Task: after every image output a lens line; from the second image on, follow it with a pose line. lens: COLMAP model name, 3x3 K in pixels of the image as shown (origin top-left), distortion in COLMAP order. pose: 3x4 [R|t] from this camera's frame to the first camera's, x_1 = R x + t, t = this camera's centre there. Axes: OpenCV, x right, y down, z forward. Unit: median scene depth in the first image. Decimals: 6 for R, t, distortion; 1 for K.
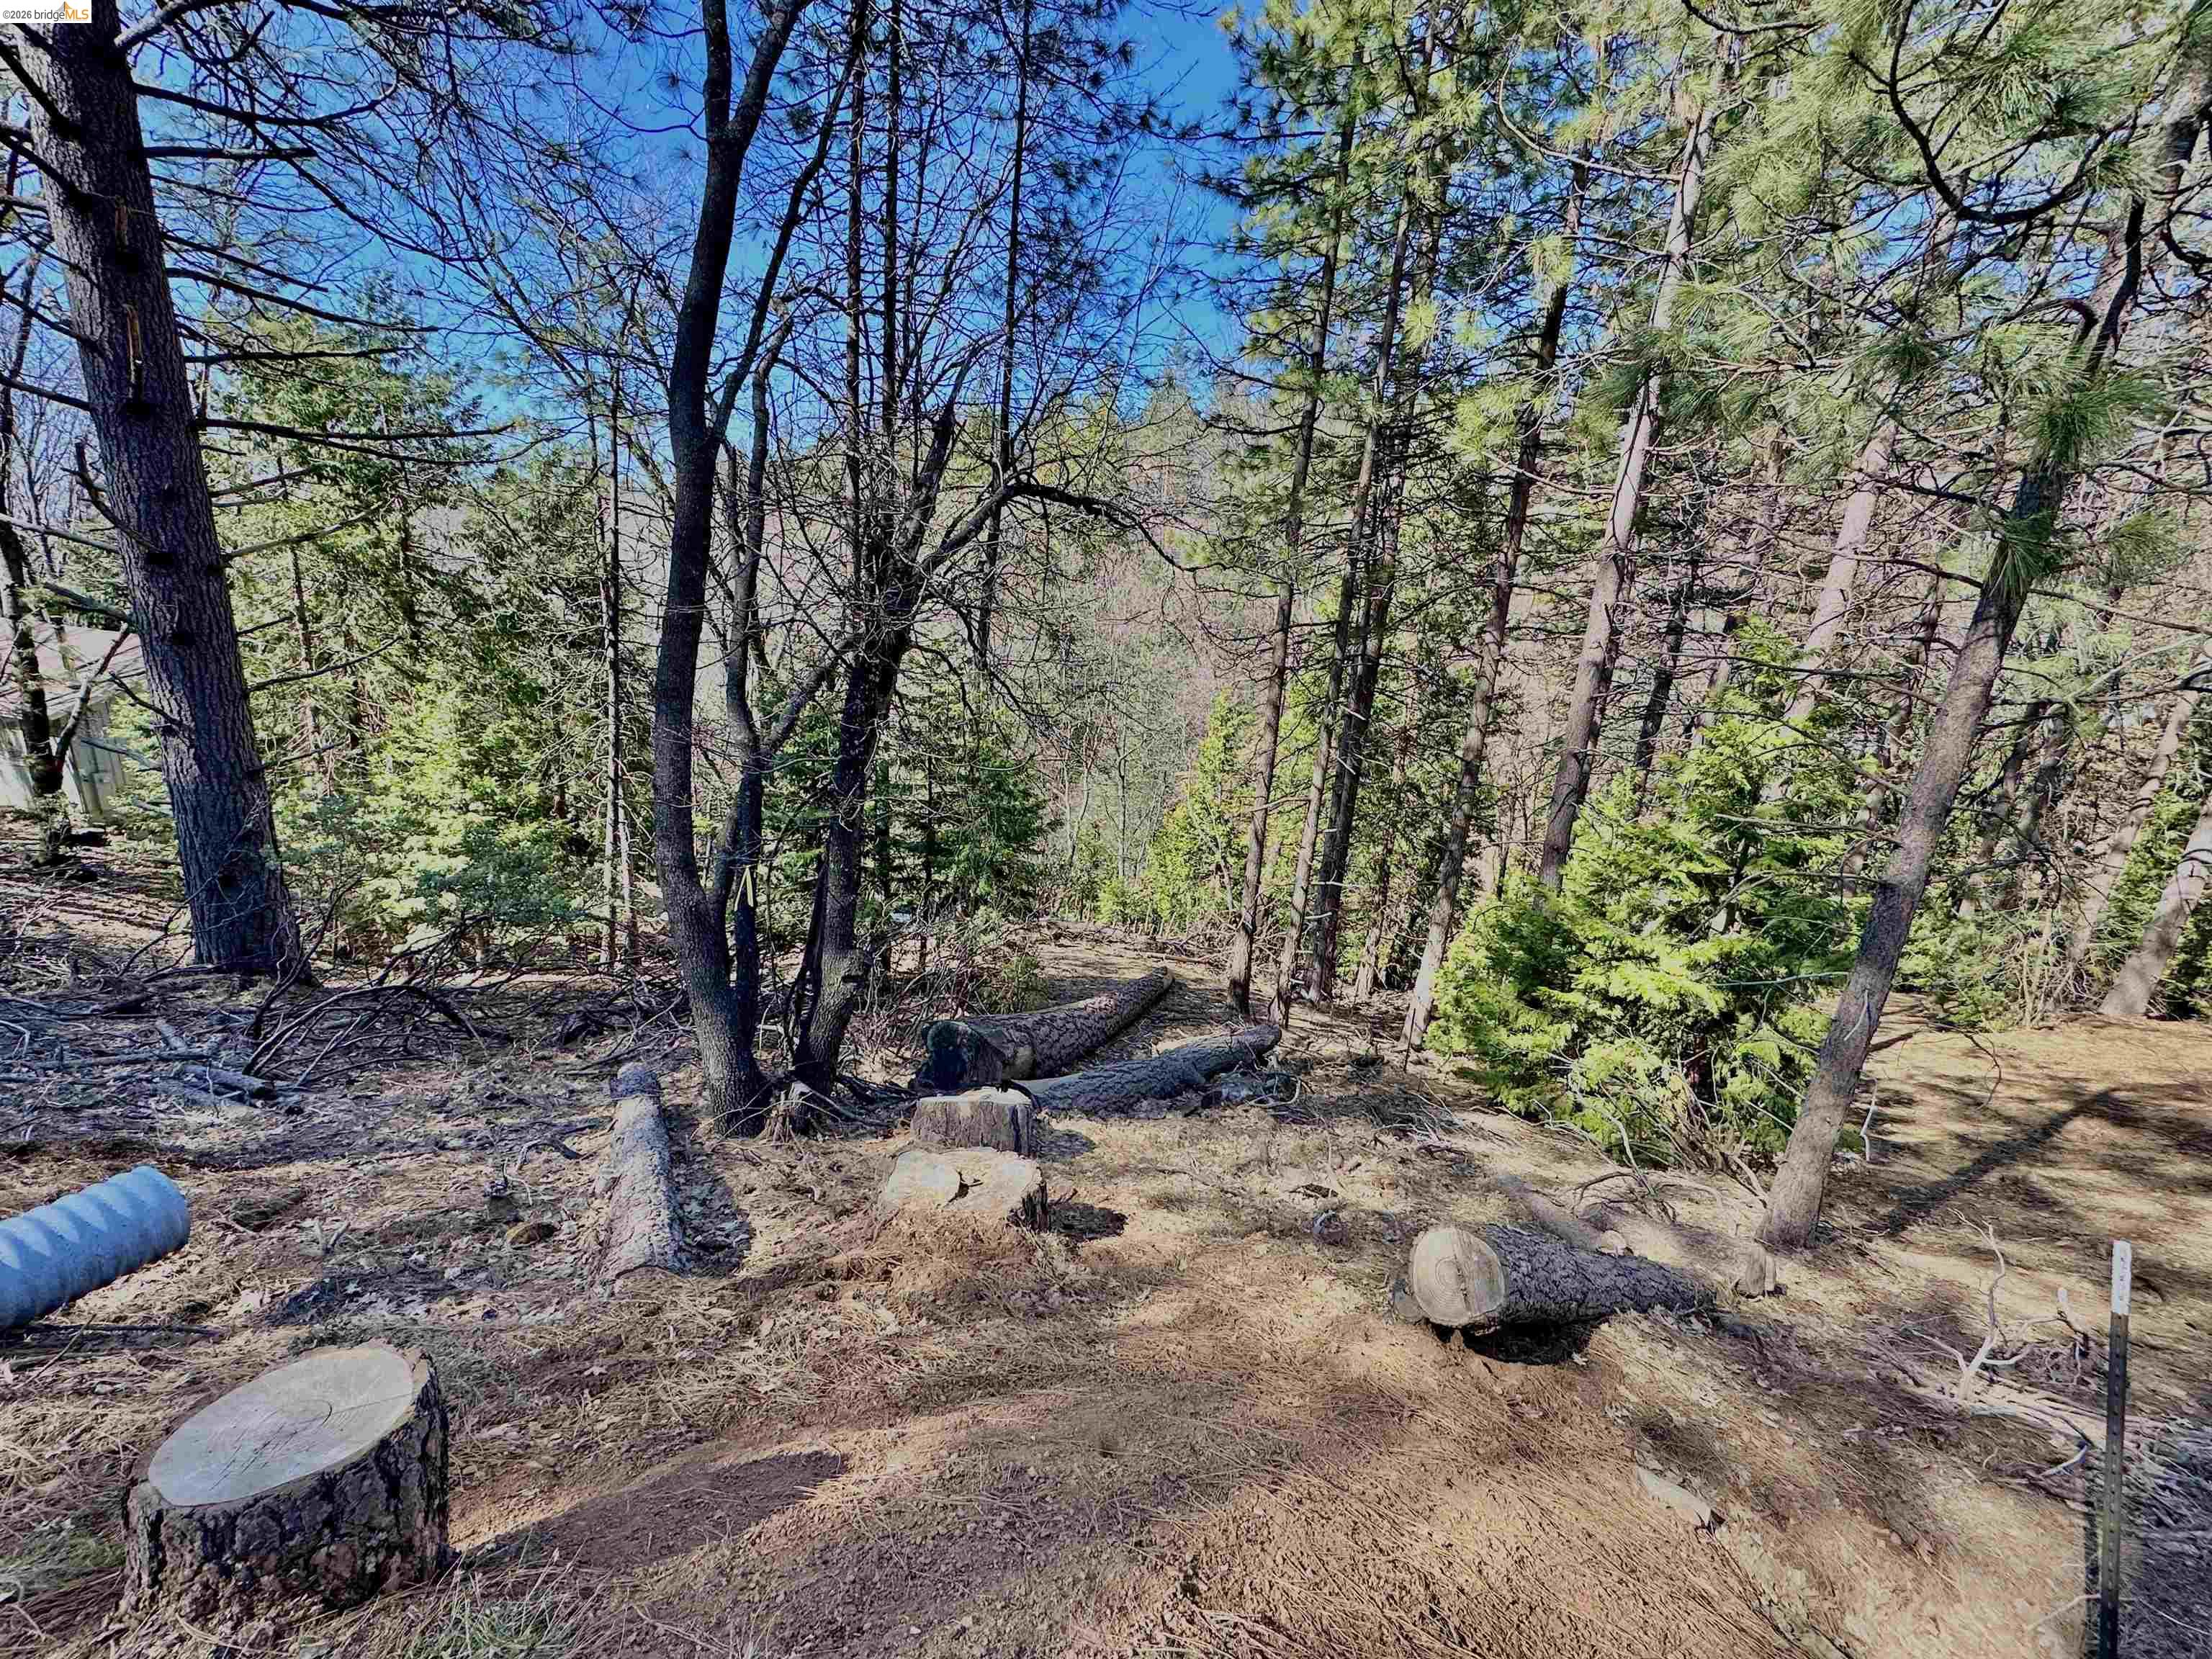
lens RADIAL K [[877.1, 0, 1107.3], [0, 877.1, 830.6], [0, 0, 1]] dist [-0.003331, 0.000232]
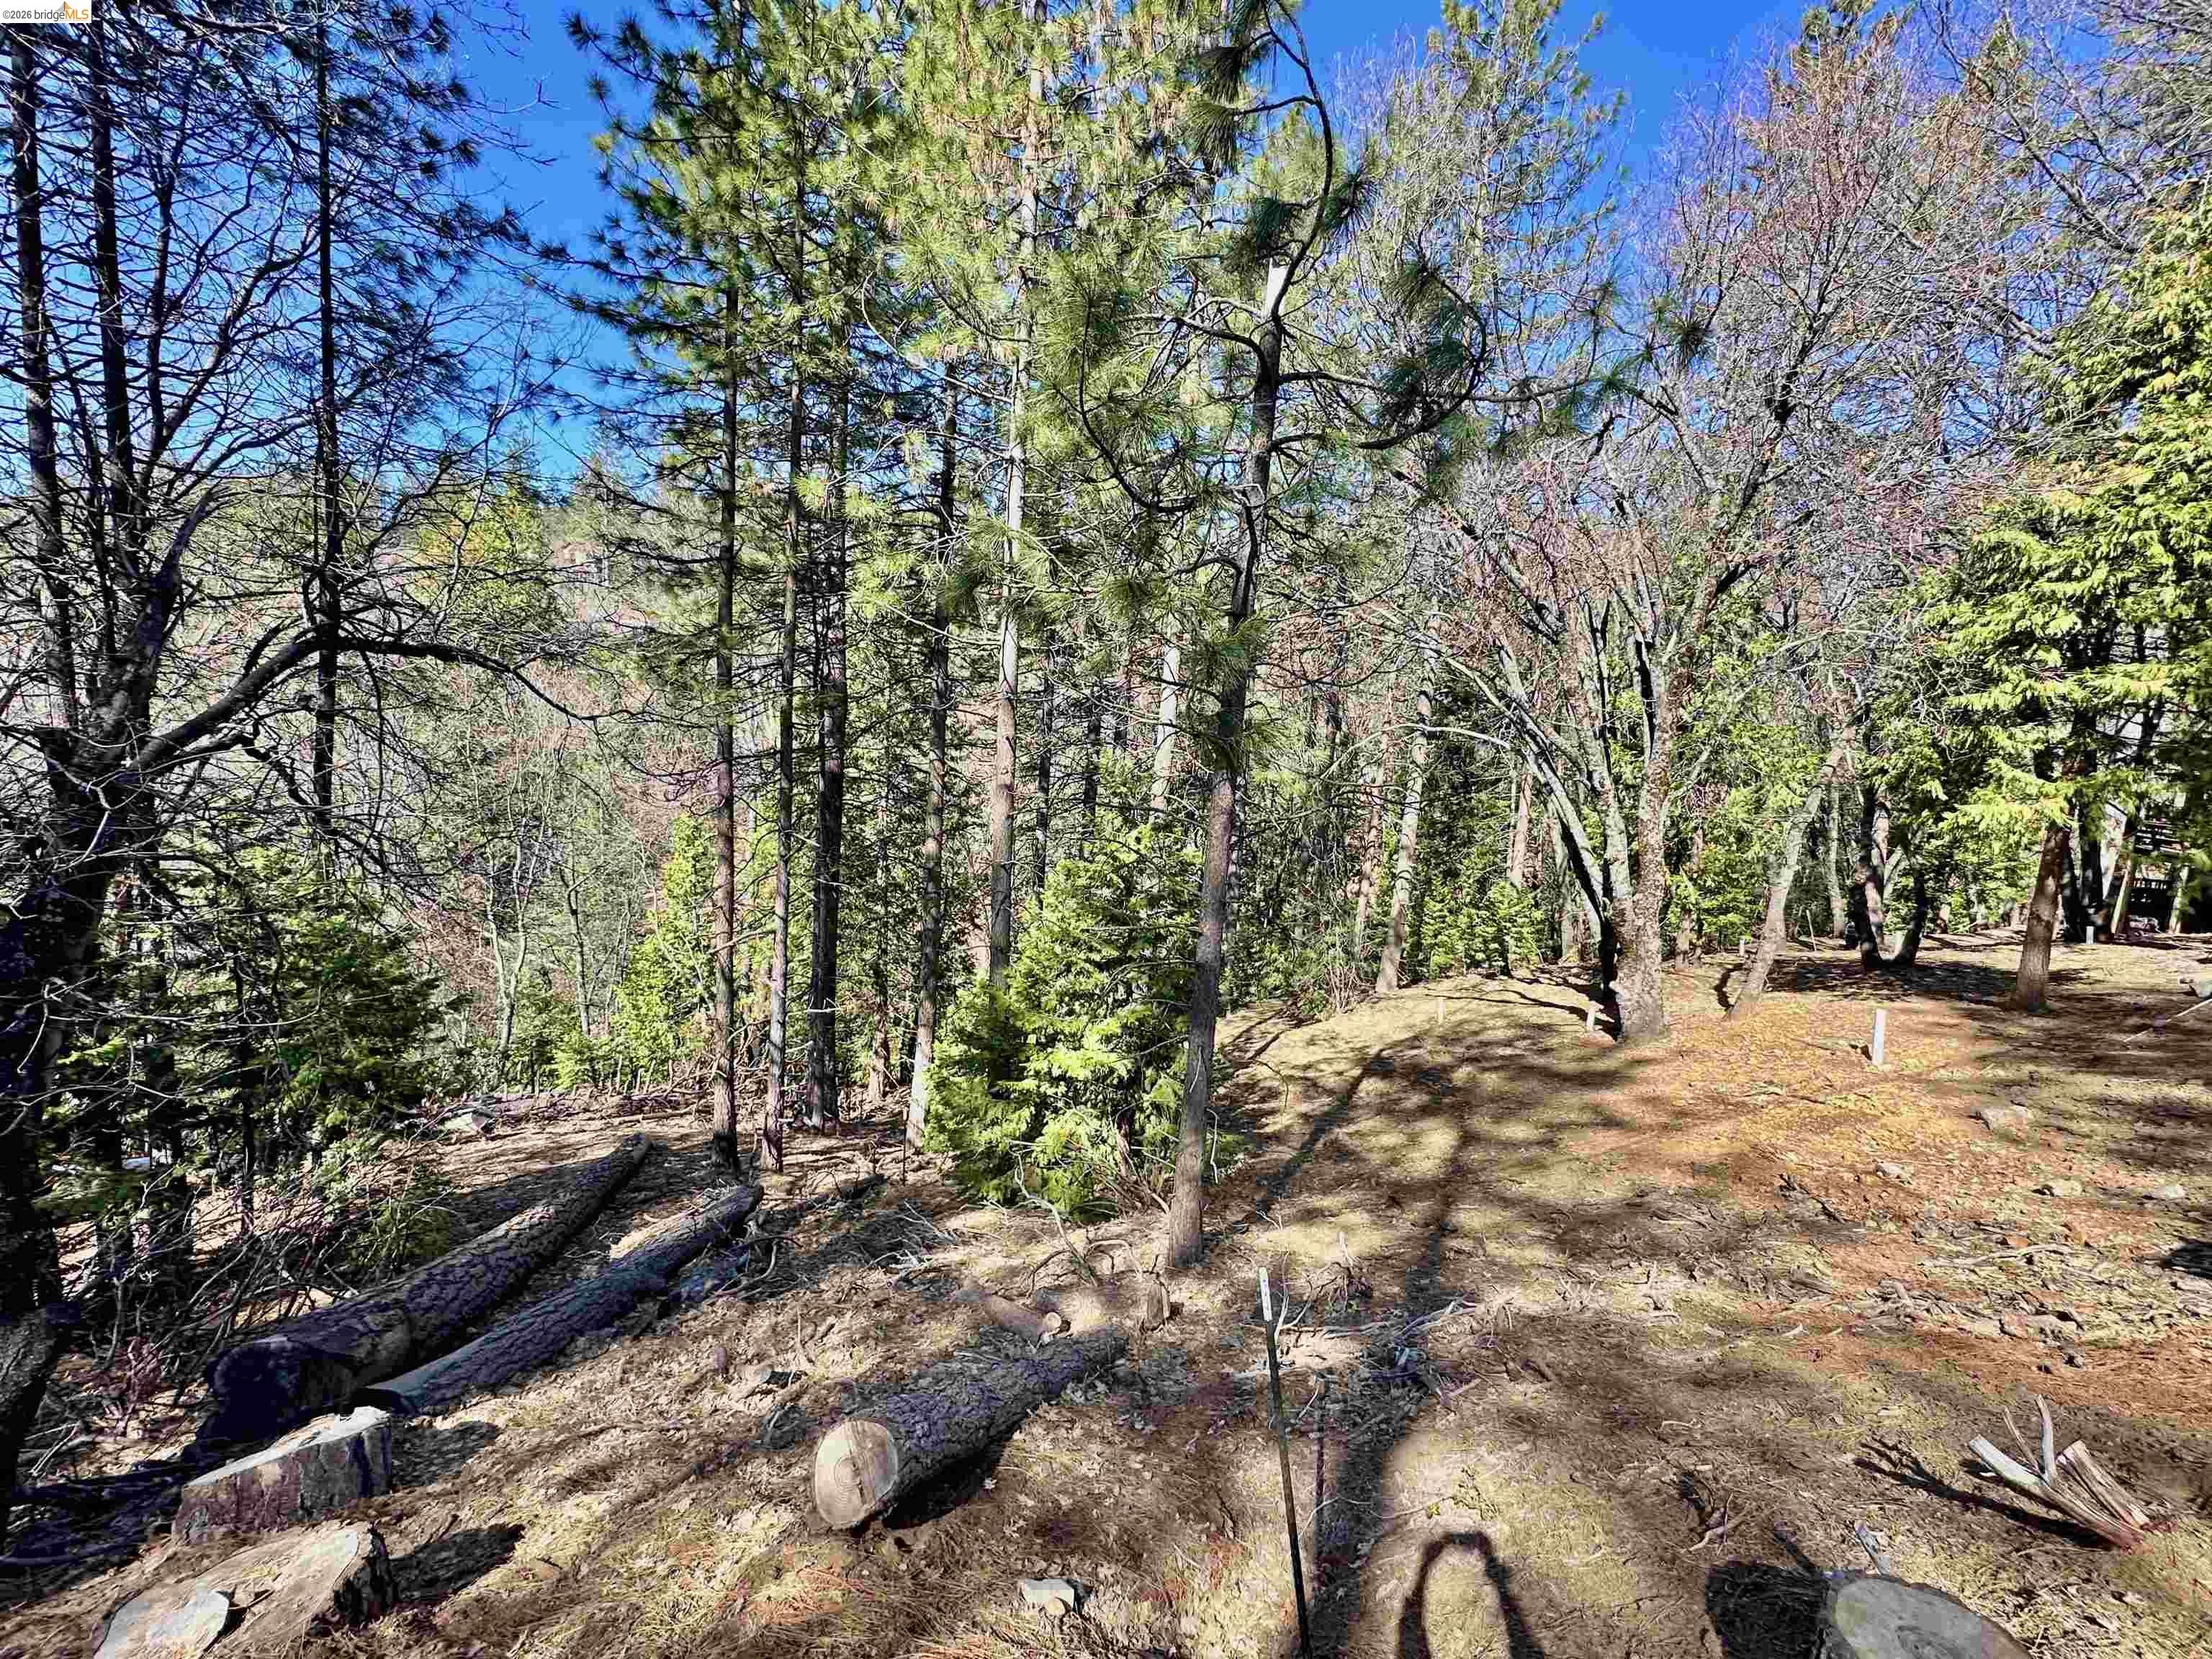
lens RADIAL K [[877.1, 0, 1109.1], [0, 877.1, 830.5], [0, 0, 1]] dist [-0.003331, 0.000232]
pose [[0.844041, -0.088966, 0.528847, 0.072344], [0.143549, 0.987639, -0.062959, -0.054913], [-0.516709, 0.129055, 0.846379, -0.054665]]
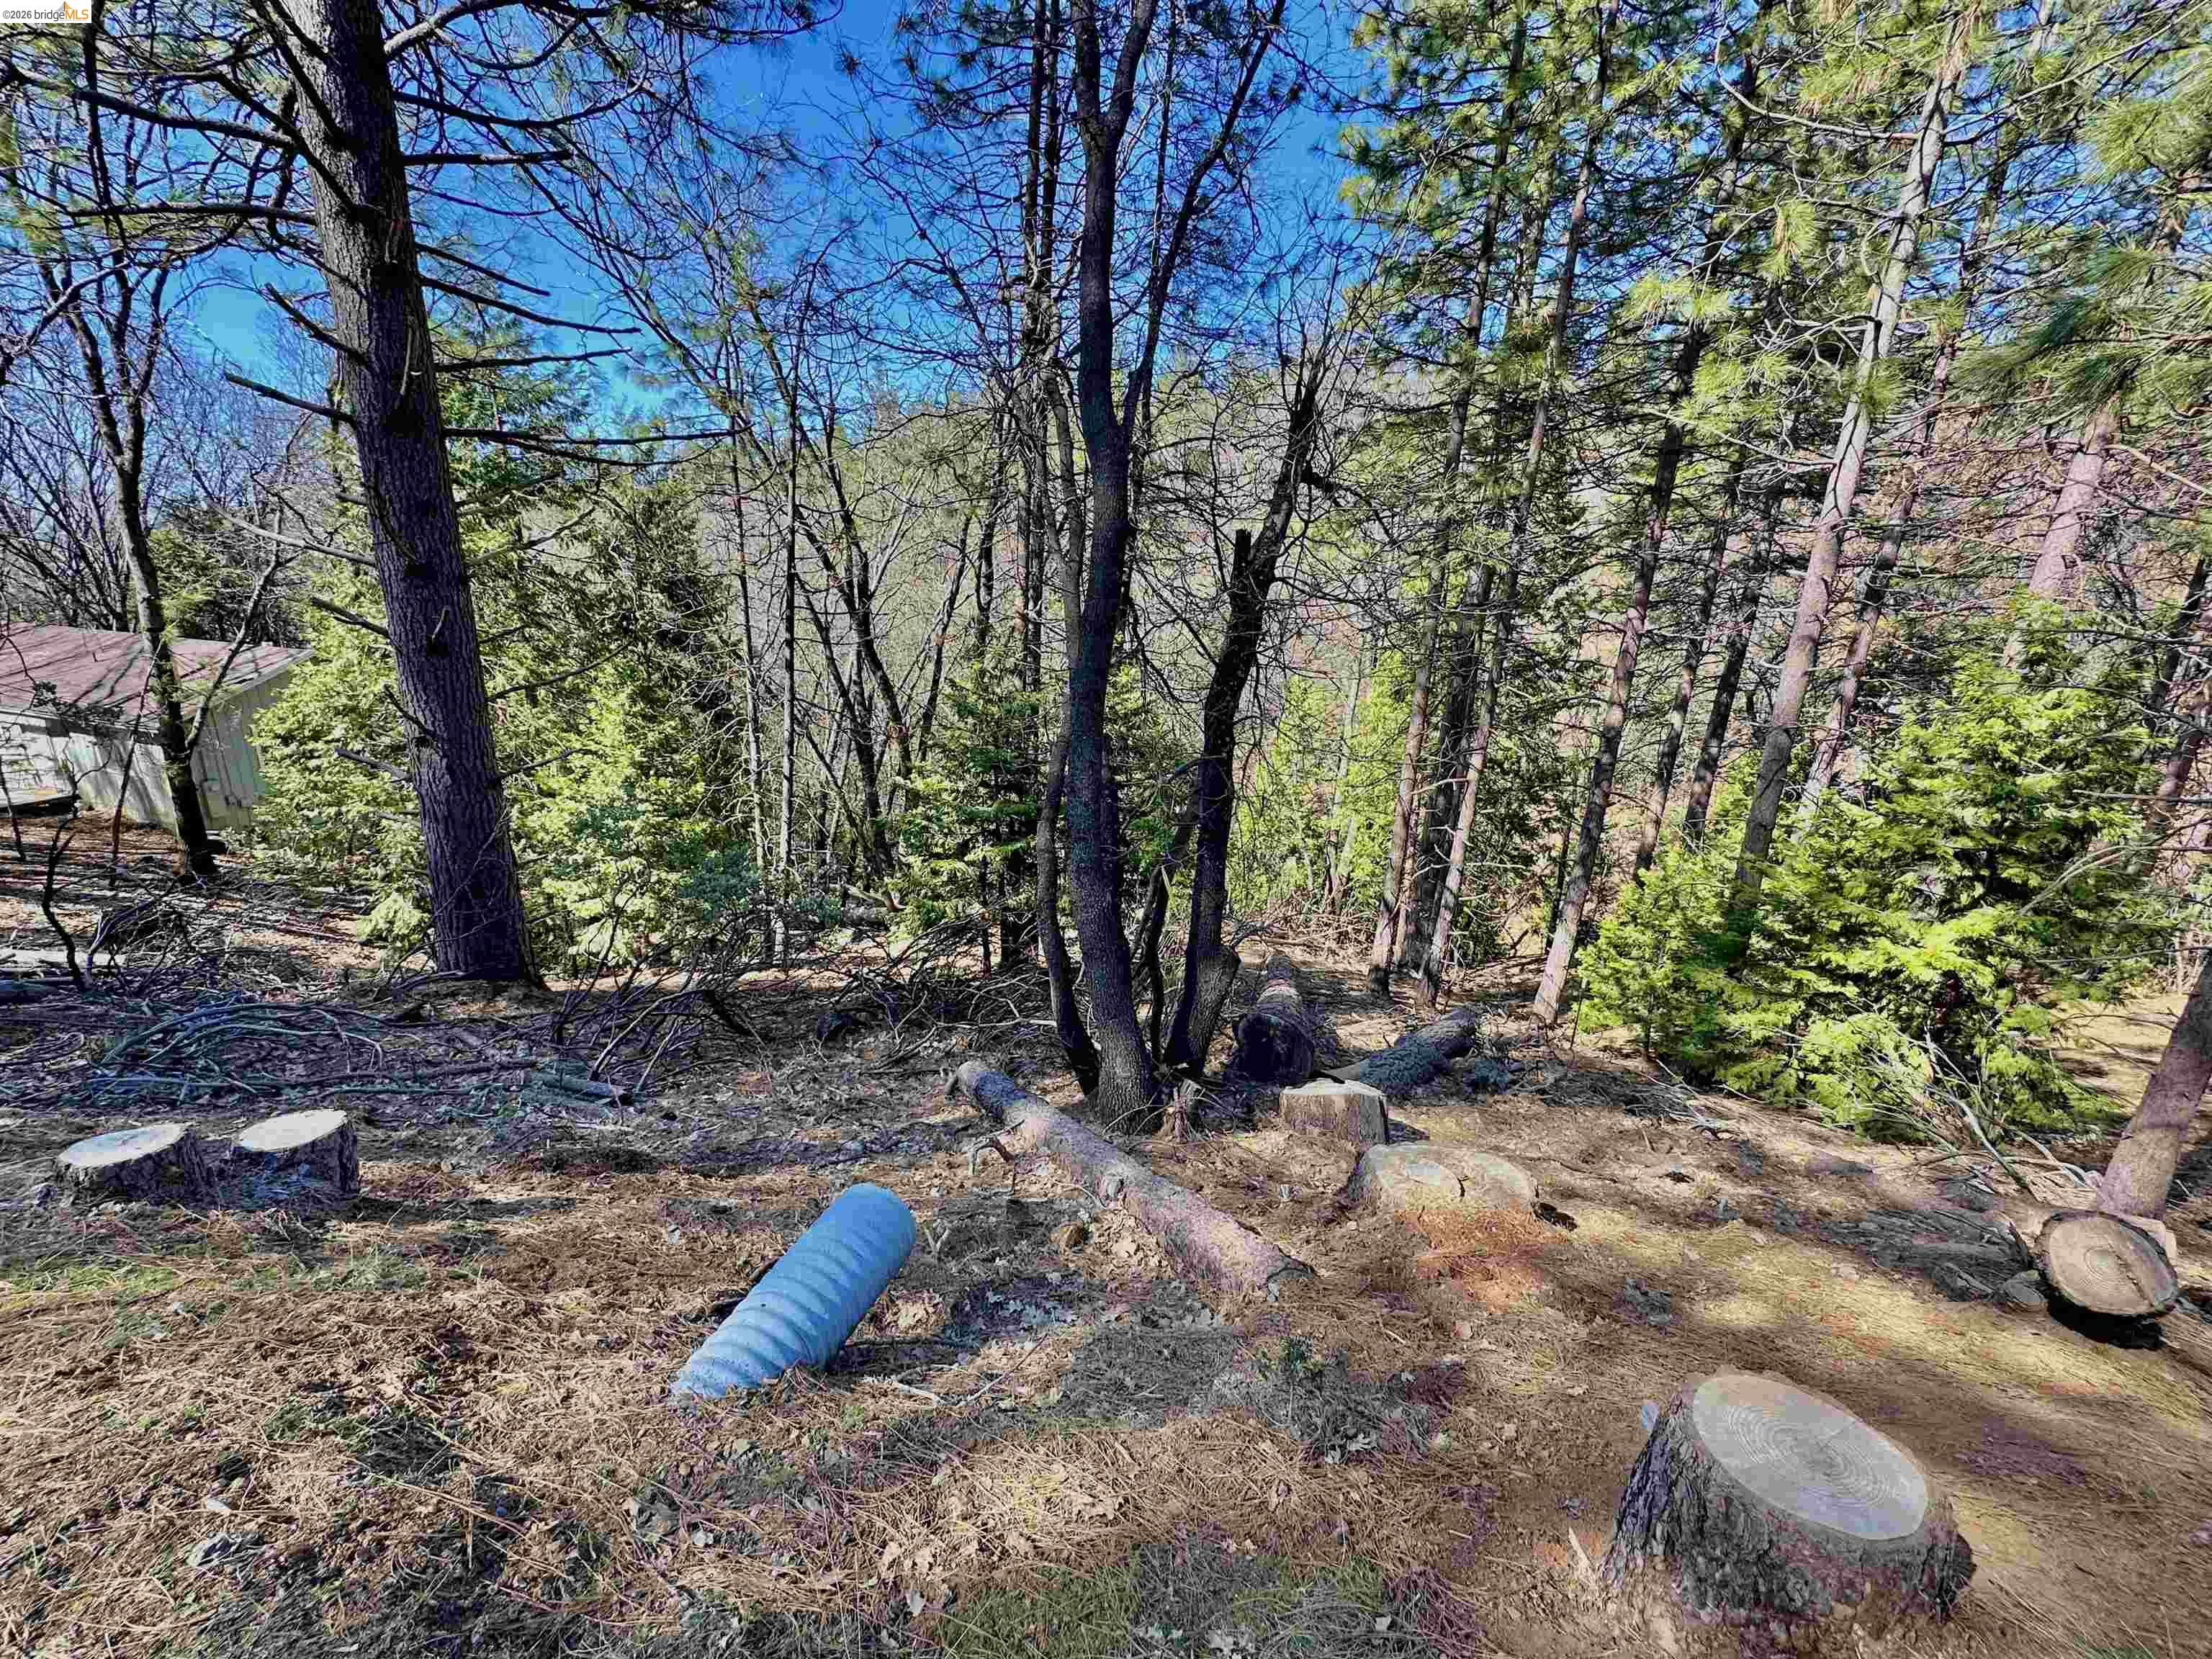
lens RADIAL K [[877.1, 0, 1101.1], [0, 877.1, 830.1], [0, 0, 1]] dist [-0.003331, 0.000232]
pose [[0.999655, -0.023072, -0.012570, -0.313965], [0.023307, 0.999551, 0.018856, -0.014423], [0.012129, -0.019143, 0.999743, -0.000839]]
